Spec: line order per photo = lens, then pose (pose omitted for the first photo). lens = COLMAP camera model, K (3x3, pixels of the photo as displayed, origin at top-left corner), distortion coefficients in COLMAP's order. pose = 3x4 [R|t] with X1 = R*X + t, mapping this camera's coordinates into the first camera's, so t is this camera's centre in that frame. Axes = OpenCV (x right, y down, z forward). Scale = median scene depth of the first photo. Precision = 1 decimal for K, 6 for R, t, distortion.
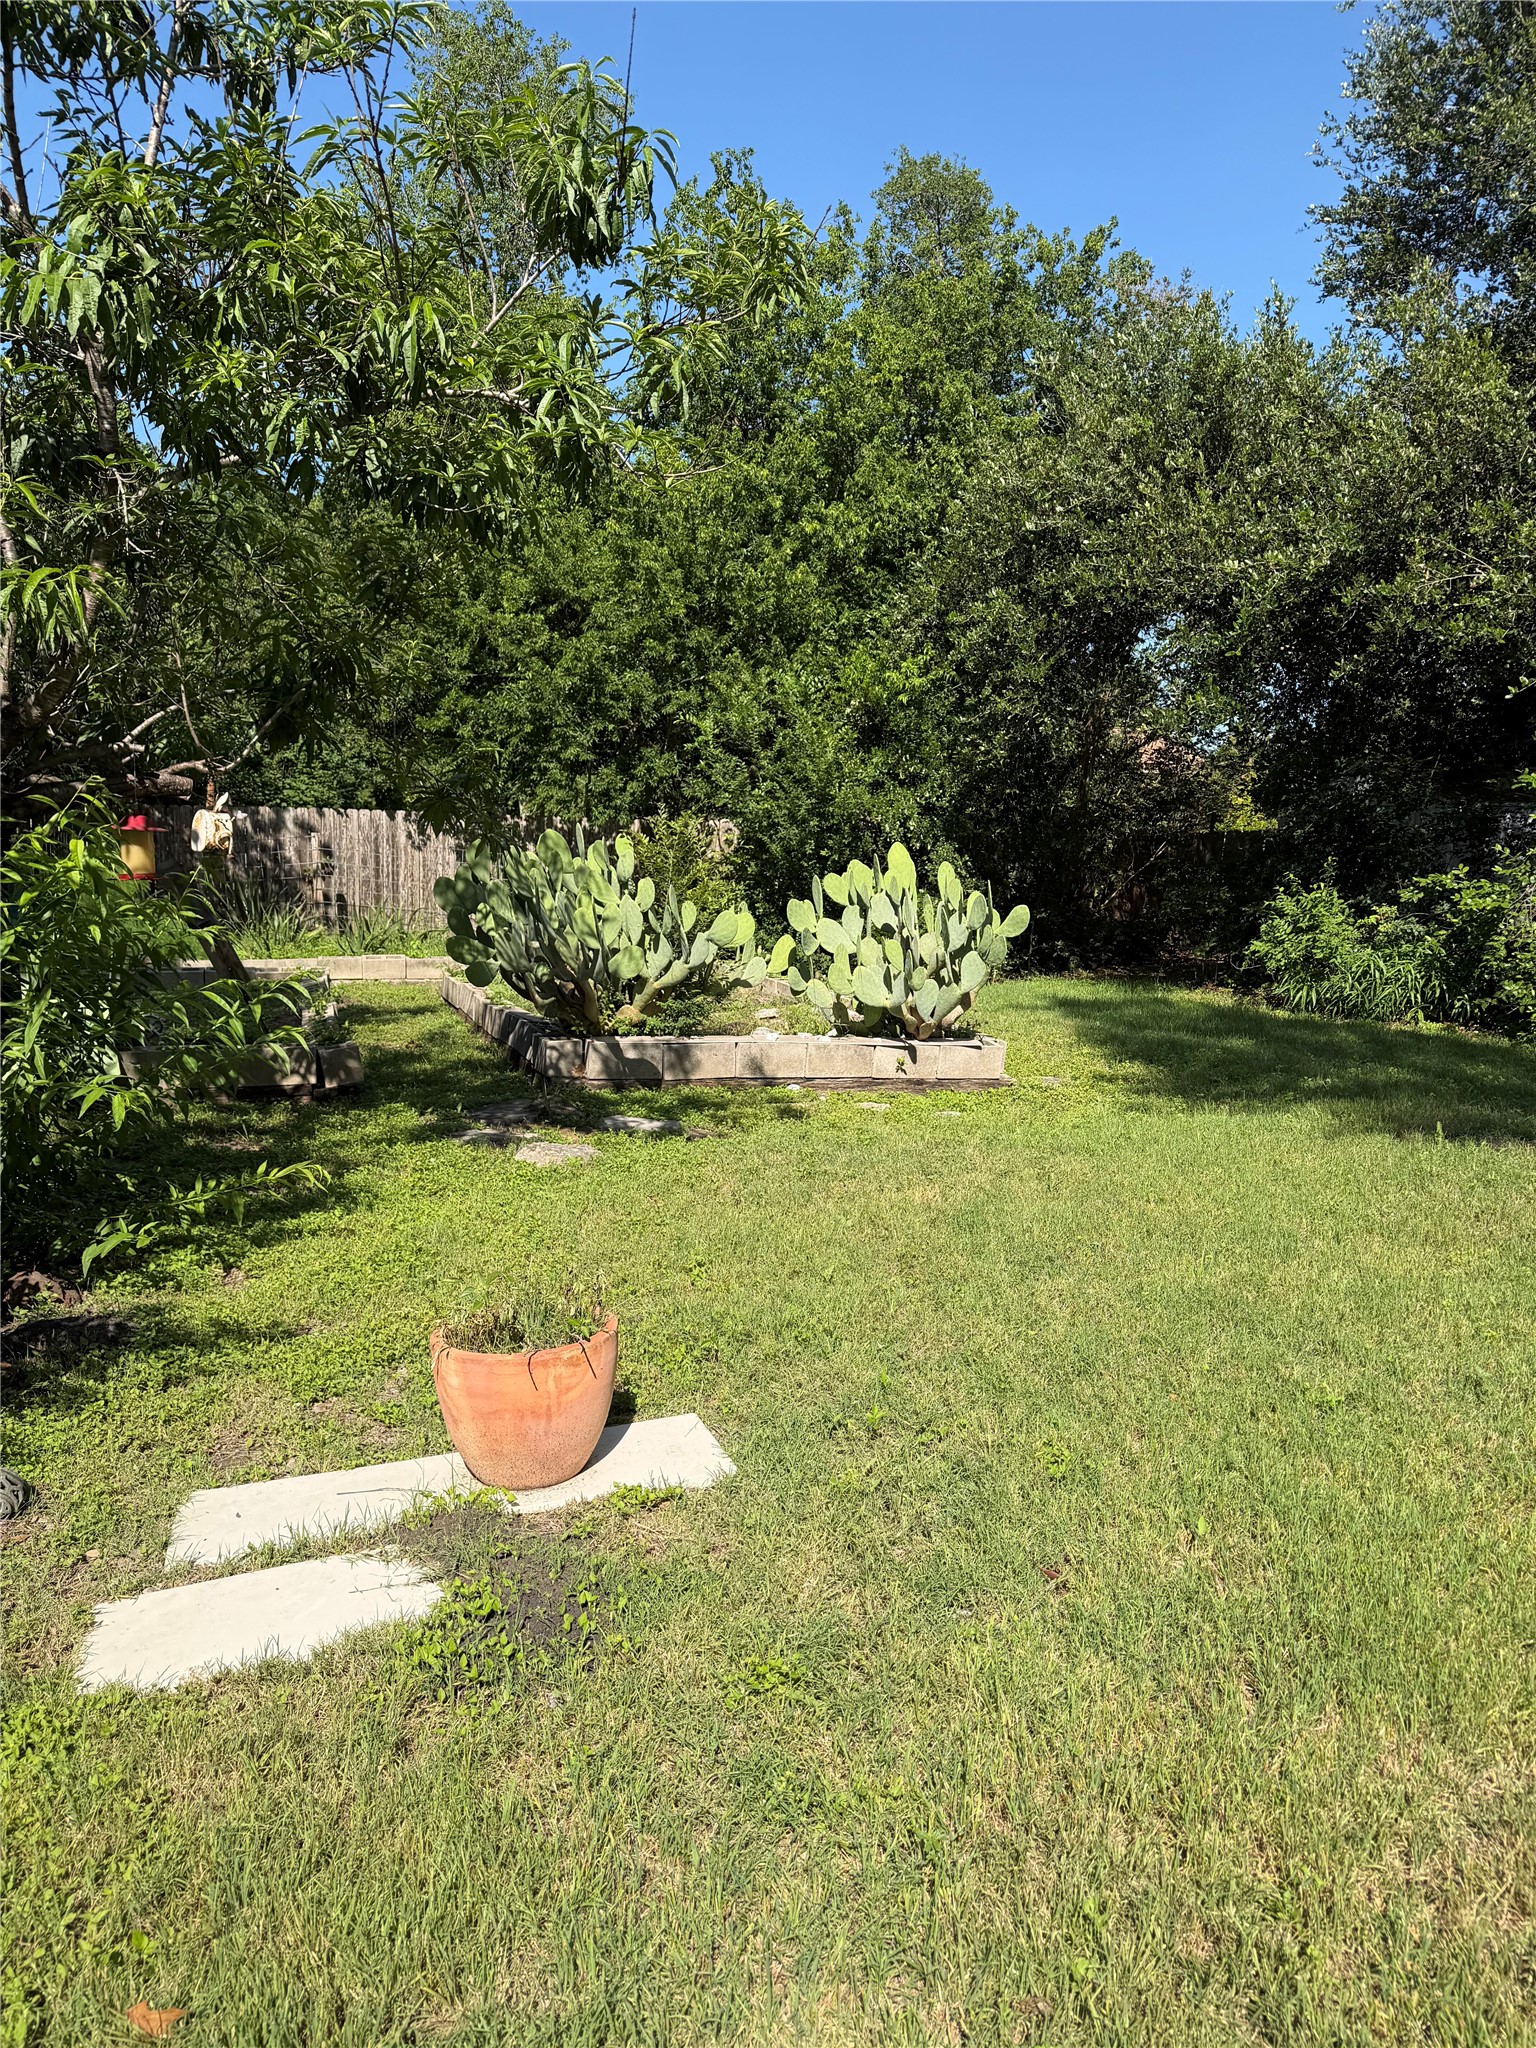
lens RADIAL K [[1399.4, 0, 777.1], [0, 1399.4, 1038.8], [0, 0, 1]] dist [0.141355, -0.286602]
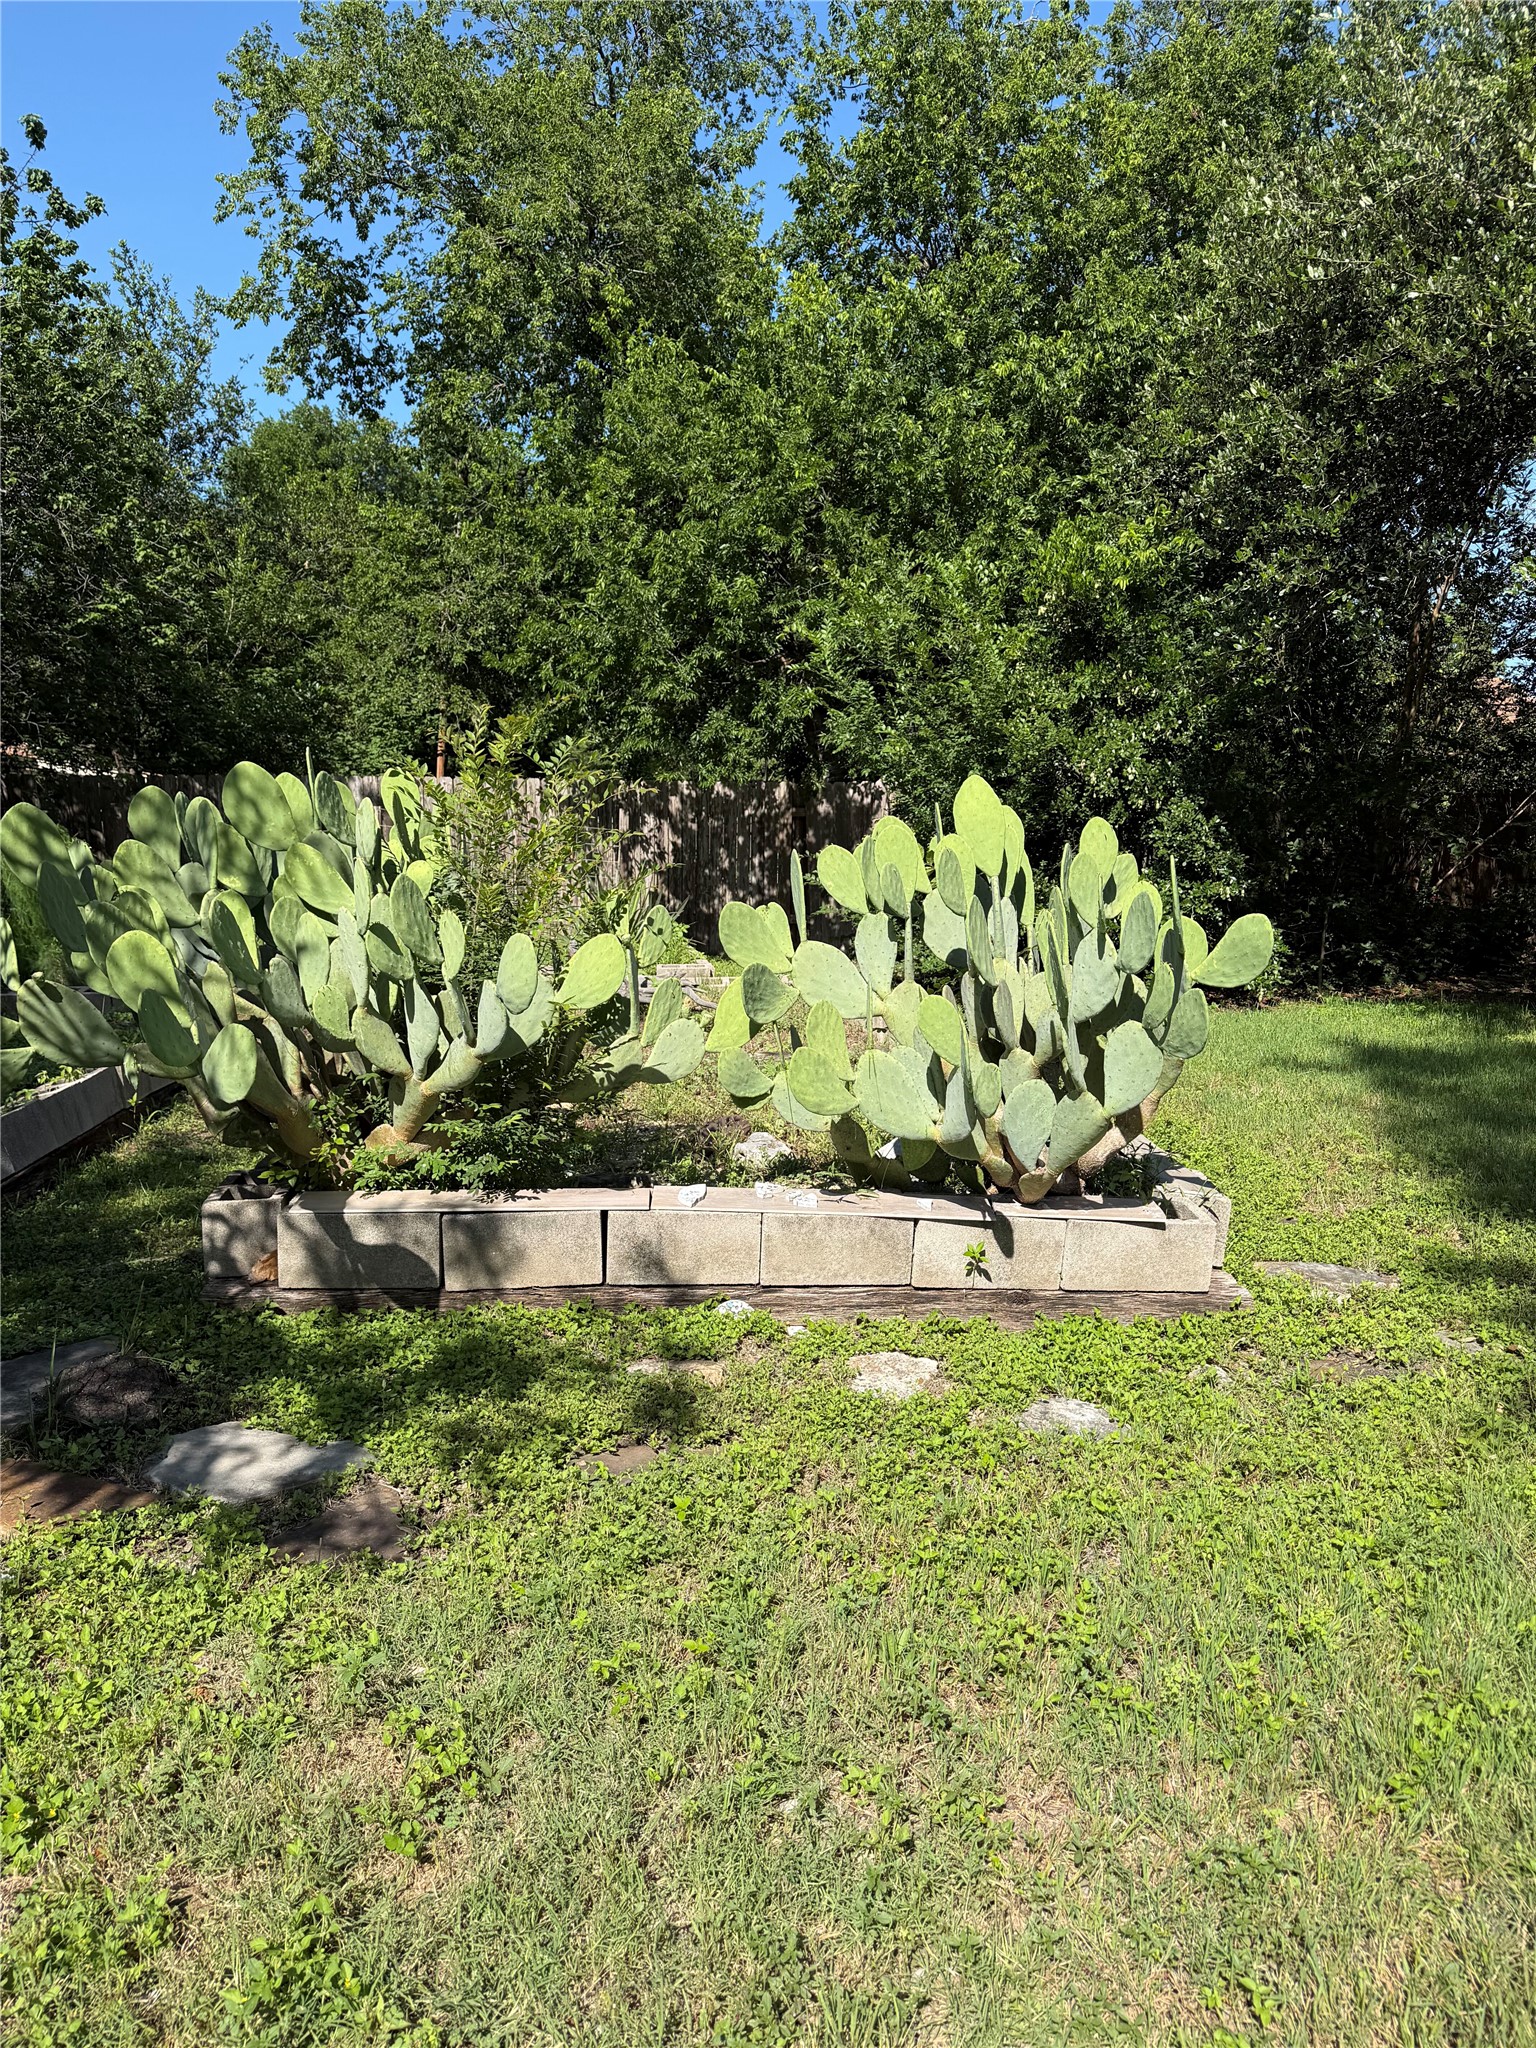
lens RADIAL K [[1394.8, 0, 768.0], [0, 1394.8, 1024.0], [0, 0, 1]] dist [0.093441, -0.178370]
pose [[0.978464, 0.012571, -0.206034, 0.085898], [-0.011520, 0.999914, 0.006303, -0.045322], [0.206096, -0.003794, 0.978524, 0.402908]]
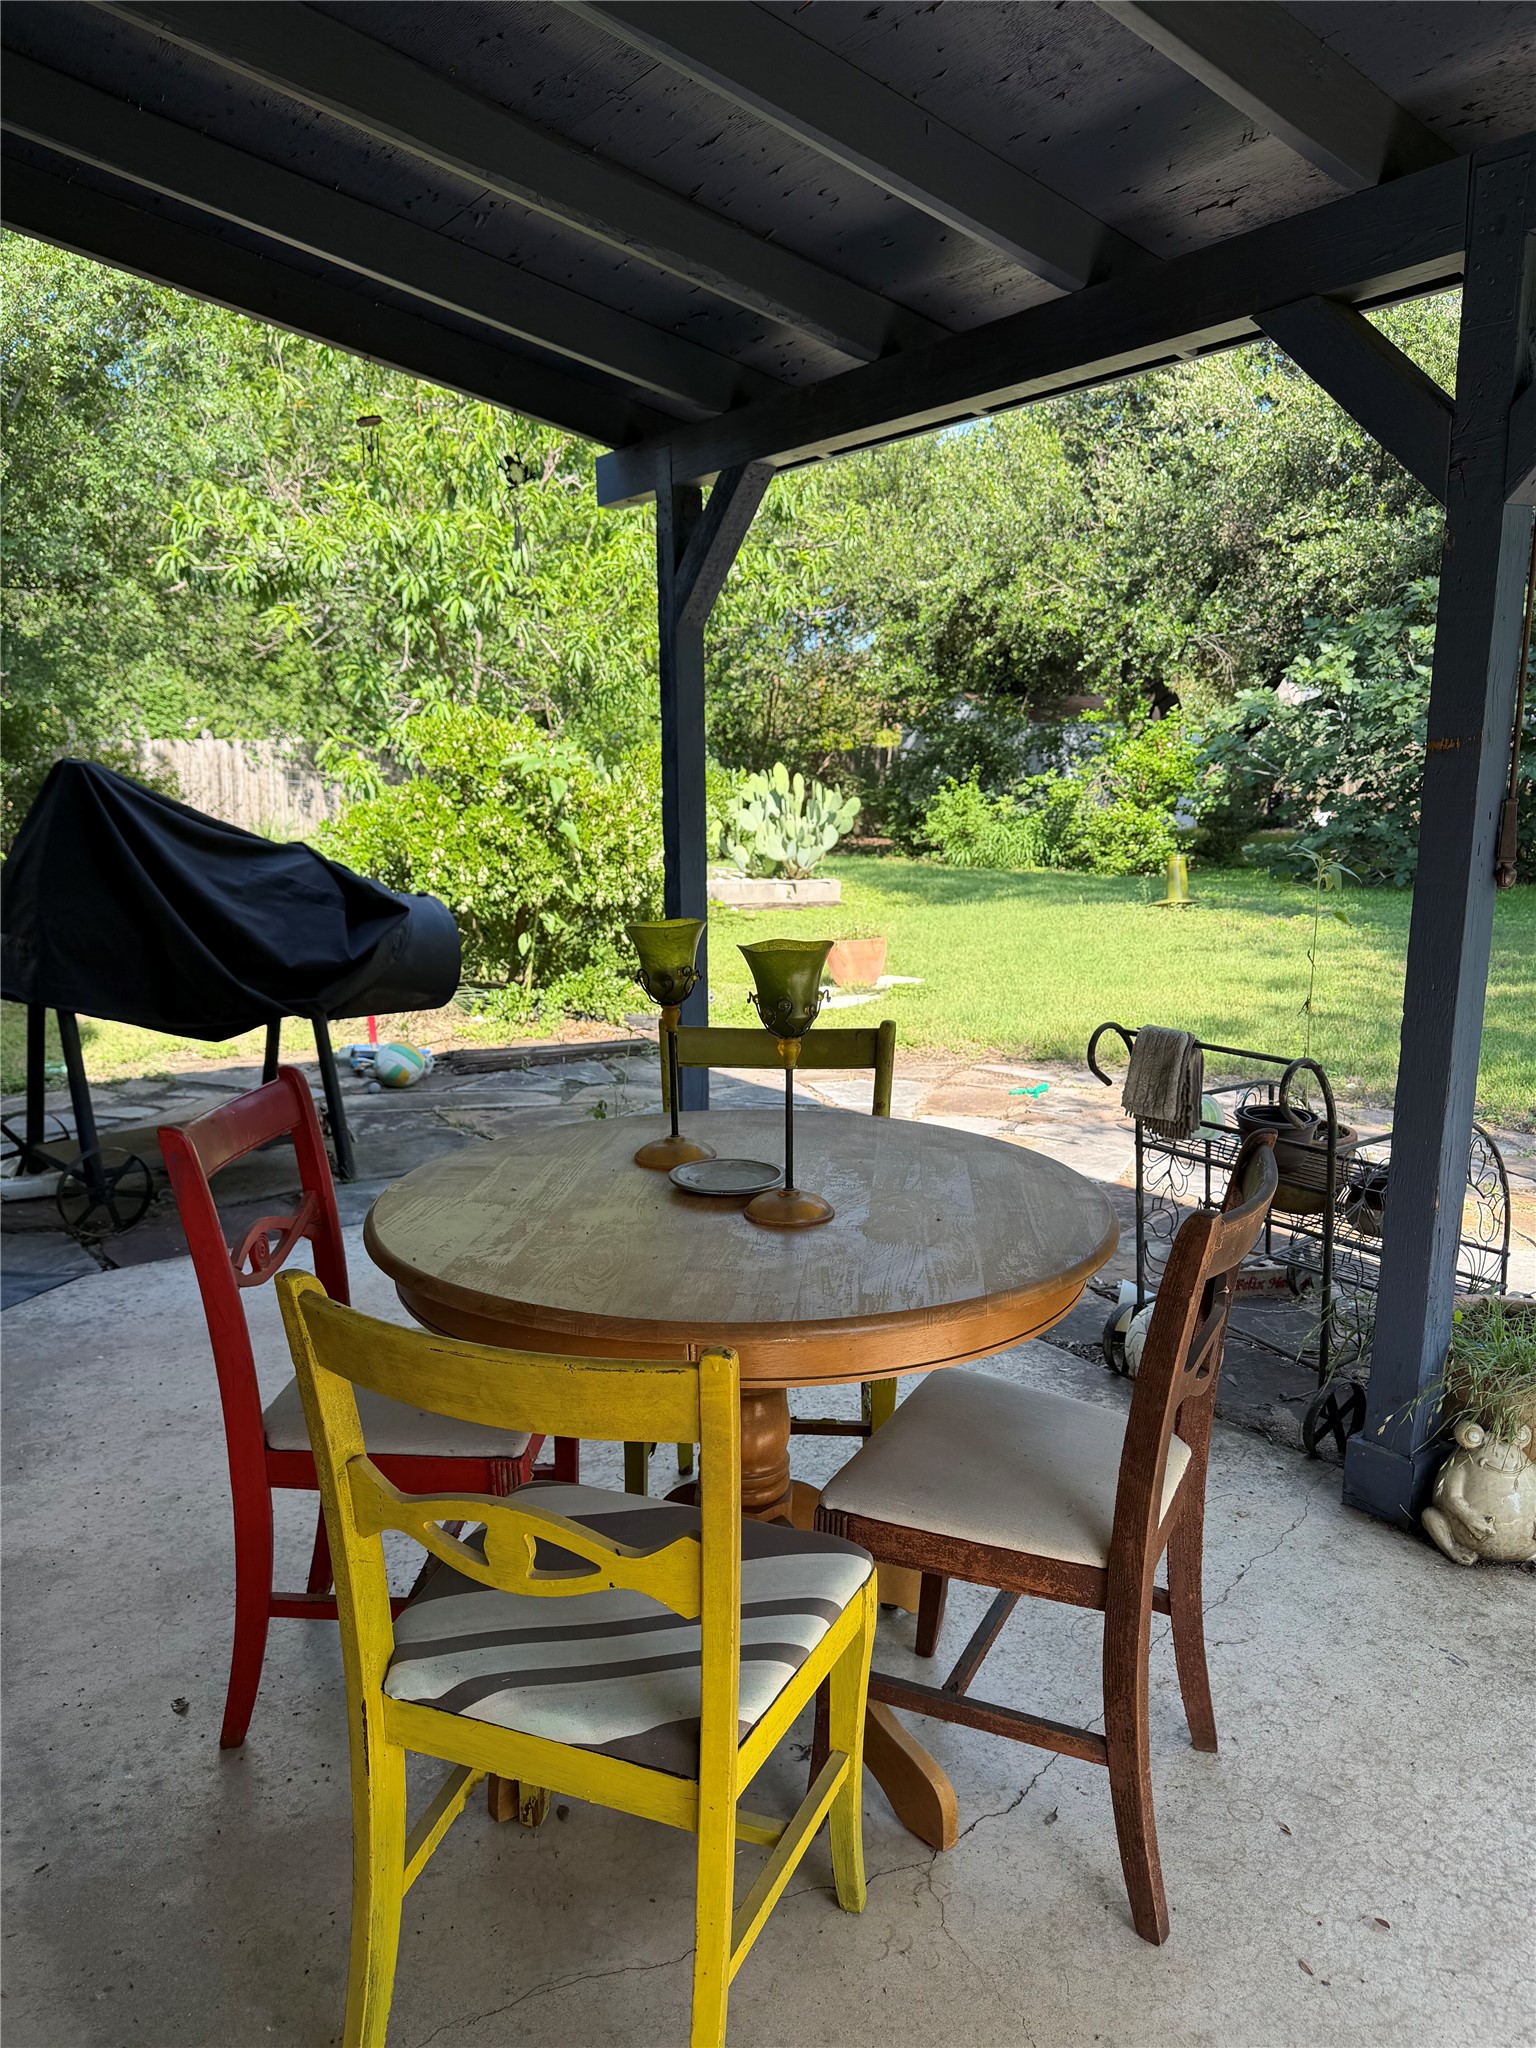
lens RADIAL K [[1399.4, 0, 777.1], [0, 1399.4, 1038.8], [0, 0, 1]] dist [0.141355, -0.286602]
pose [[0.951965, -0.078970, 0.295847, -0.334871], [0.060708, 0.995668, 0.070429, 0.054693], [-0.300128, -0.049086, 0.952635, -0.480779]]
